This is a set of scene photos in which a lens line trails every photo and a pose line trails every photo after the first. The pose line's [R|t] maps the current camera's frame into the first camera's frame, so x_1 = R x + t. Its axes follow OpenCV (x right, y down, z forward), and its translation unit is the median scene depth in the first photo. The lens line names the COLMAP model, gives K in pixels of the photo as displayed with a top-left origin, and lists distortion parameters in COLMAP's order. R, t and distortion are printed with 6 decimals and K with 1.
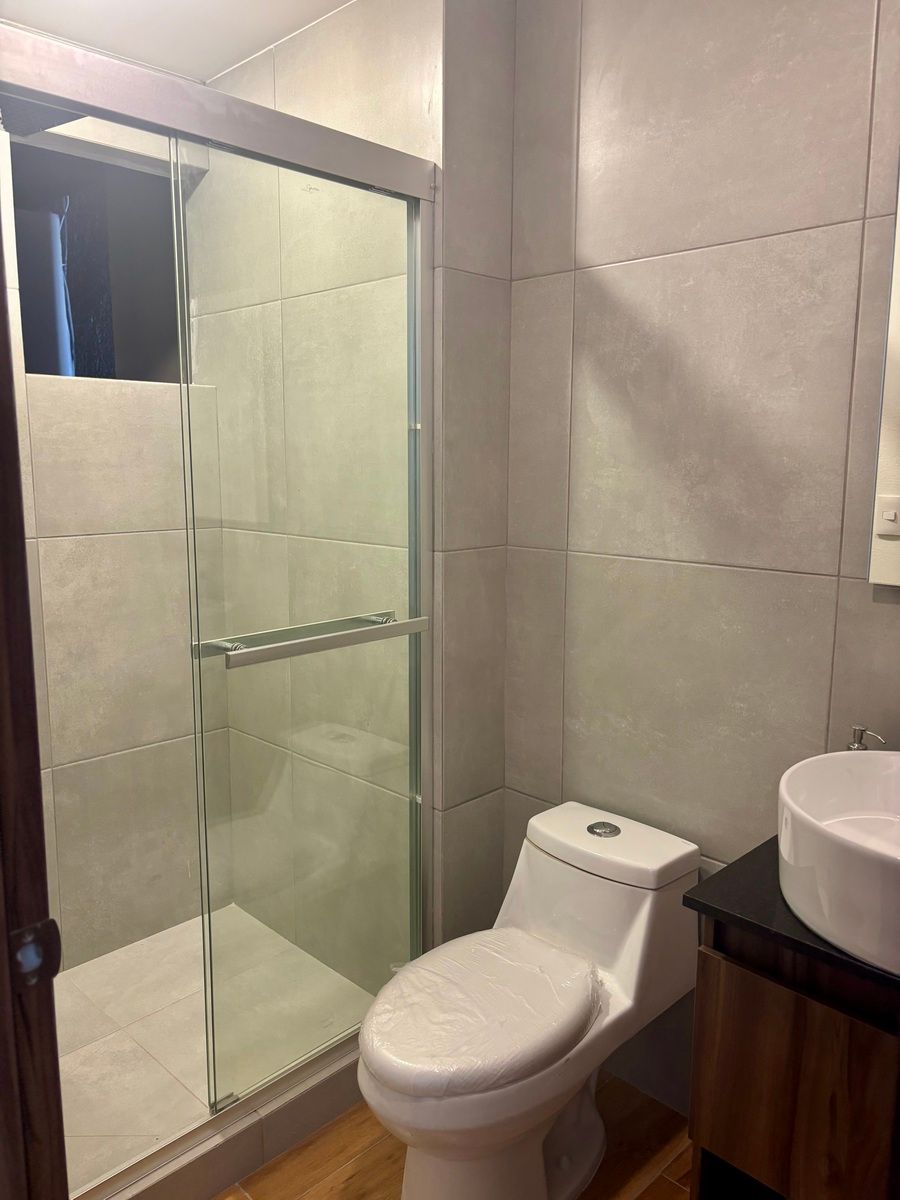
lens RADIAL K [[910.4, 0, 448.0], [0, 910.4, 598.8], [0, 0, 1]] dist [0.022293, 0.001743]
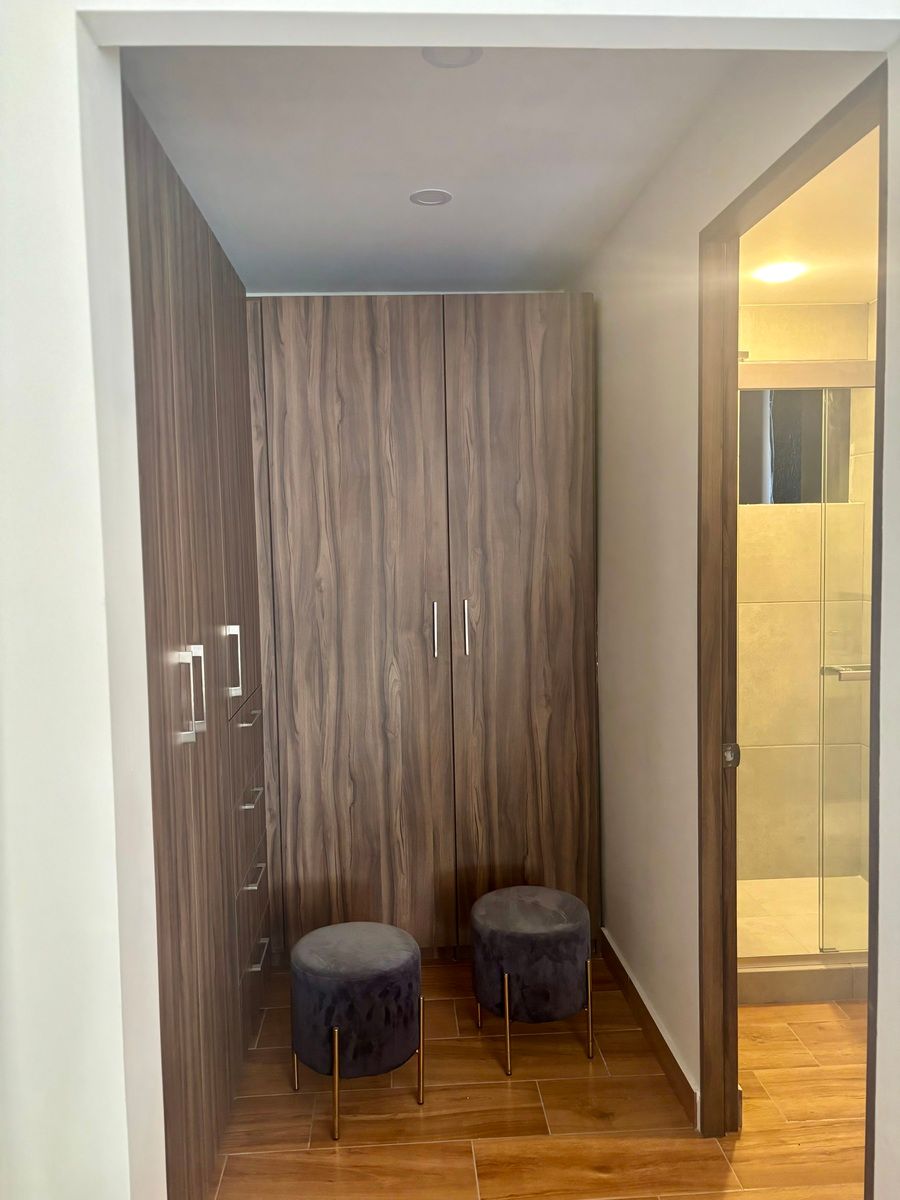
lens RADIAL K [[910.4, 0, 448.6], [0, 910.4, 597.4], [0, 0, 1]] dist [0.022293, 0.001743]
pose [[0.747123, 0.030767, -0.663974, 0.283611], [-0.079898, 0.995842, -0.043757, 0.042042], [0.659867, 0.085742, 0.746475, -0.646891]]
